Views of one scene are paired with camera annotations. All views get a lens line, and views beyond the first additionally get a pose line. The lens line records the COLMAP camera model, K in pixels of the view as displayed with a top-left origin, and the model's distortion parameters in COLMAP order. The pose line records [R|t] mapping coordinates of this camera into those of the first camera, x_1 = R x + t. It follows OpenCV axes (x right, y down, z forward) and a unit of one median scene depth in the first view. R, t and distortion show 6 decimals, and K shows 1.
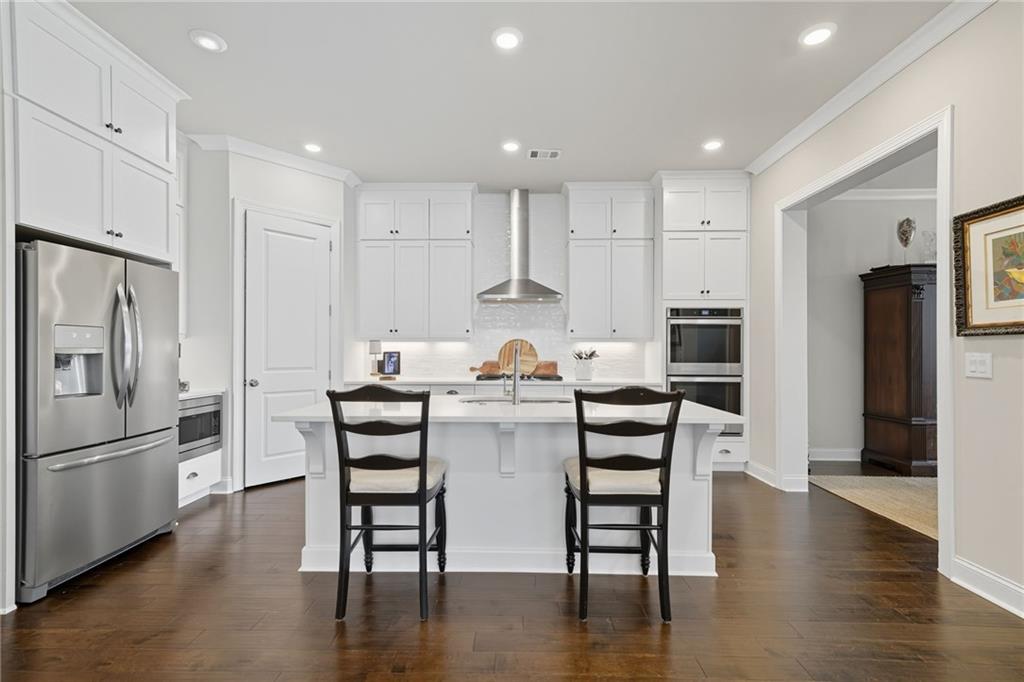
lens RADIAL K [[457.6, 0, 504.9], [0, 457.6, 352.2], [0, 0, 1]] dist [0.004552, 0.001210]
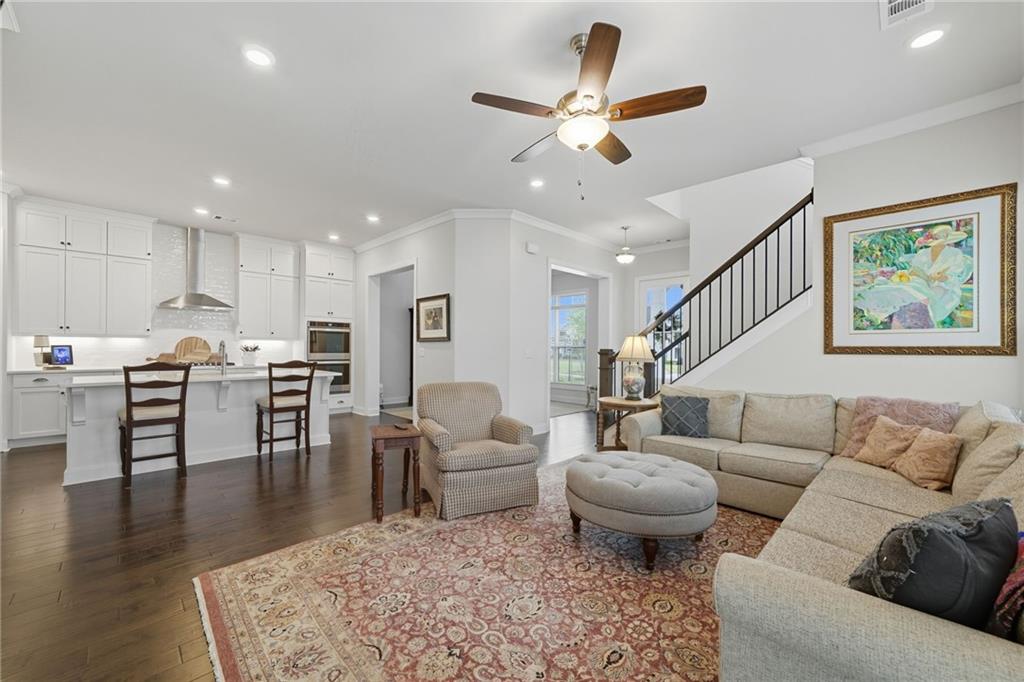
lens RADIAL K [[405.1, 0, 509.4], [0, 405.1, 348.3], [0, 0, 1]] dist [-0.011249, 0.000303]
pose [[0.689426, 0.002370, 0.724352, -0.228827], [-0.004497, 0.999989, 0.001008, 0.000147], [-0.724342, -0.003953, 0.689429, -0.611933]]
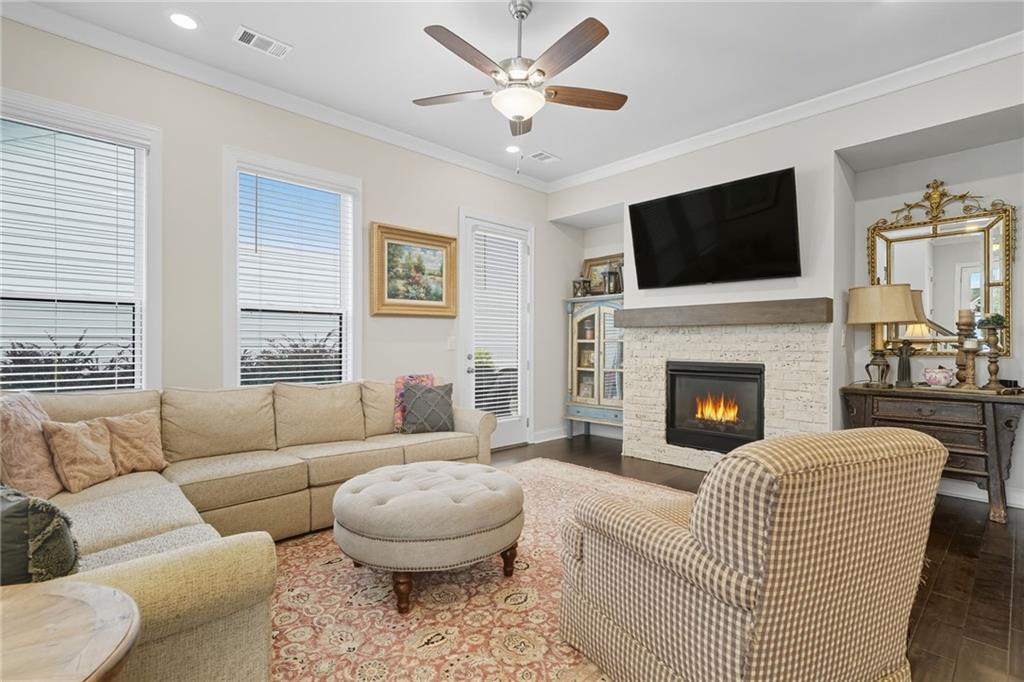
lens RADIAL K [[485.8, 0, 509.7], [0, 485.8, 341.7], [0, 0, 1]] dist [0.003635, 0.001337]
pose [[-0.710232, -0.006701, -0.703936, 0.695602], [-0.005570, 0.999977, -0.003900, 0.017904], [0.703946, 0.001151, -0.710253, 0.143311]]
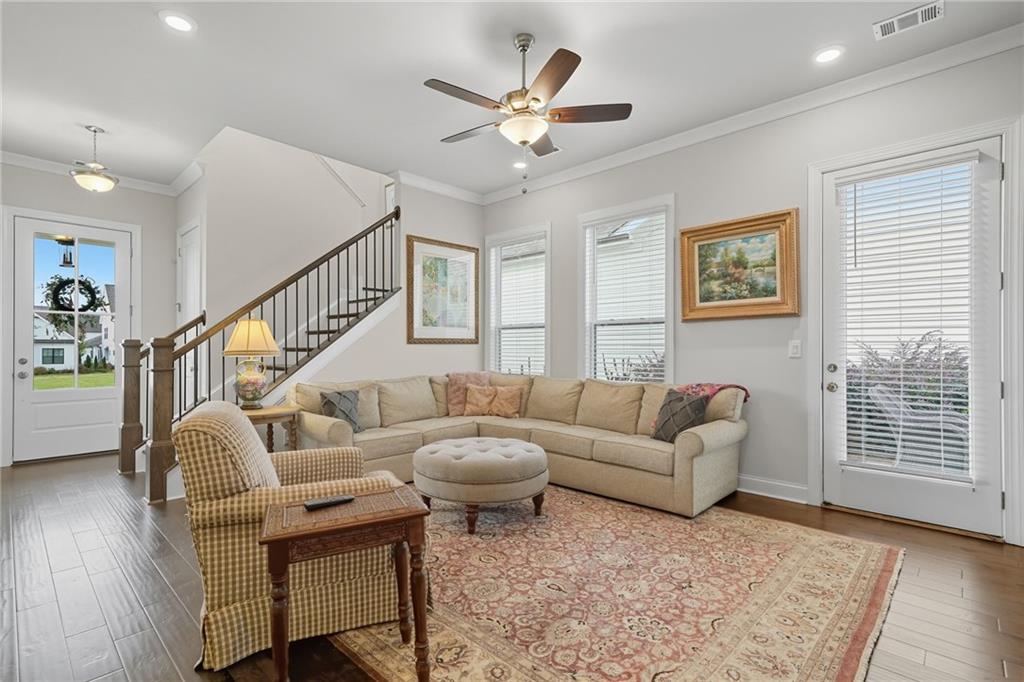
lens RADIAL K [[480.2, 0, 512.0], [0, 480.2, 341.0], [0, 0, 1]] dist [0.022821, 0.000149]
pose [[-0.745814, 0.004556, 0.666139, -0.210611], [-0.002246, 0.999954, -0.009354, 0.013380], [-0.666151, -0.008473, -0.745769, 0.227356]]
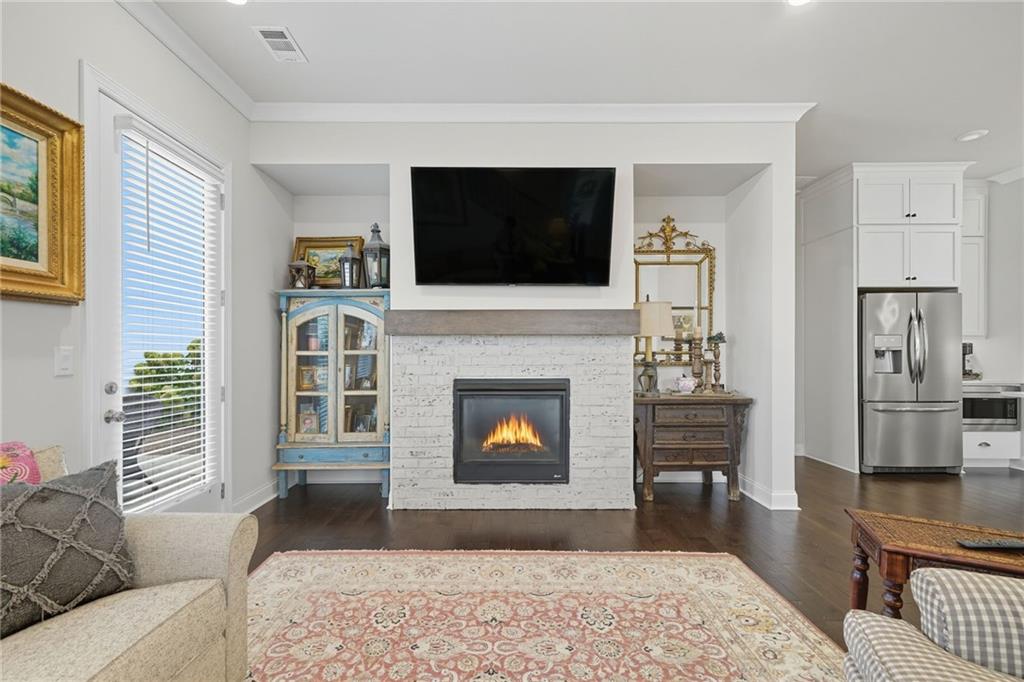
lens RADIAL K [[449.3, 0, 510.2], [0, 449.3, 351.6], [0, 0, 1]] dist [0.007735, 0.000451]
pose [[0.025412, -0.003906, -0.999669, 0.471297], [-0.000727, 0.999992, -0.003925, 0.009893], [0.999677, 0.000827, 0.025409, -0.311707]]
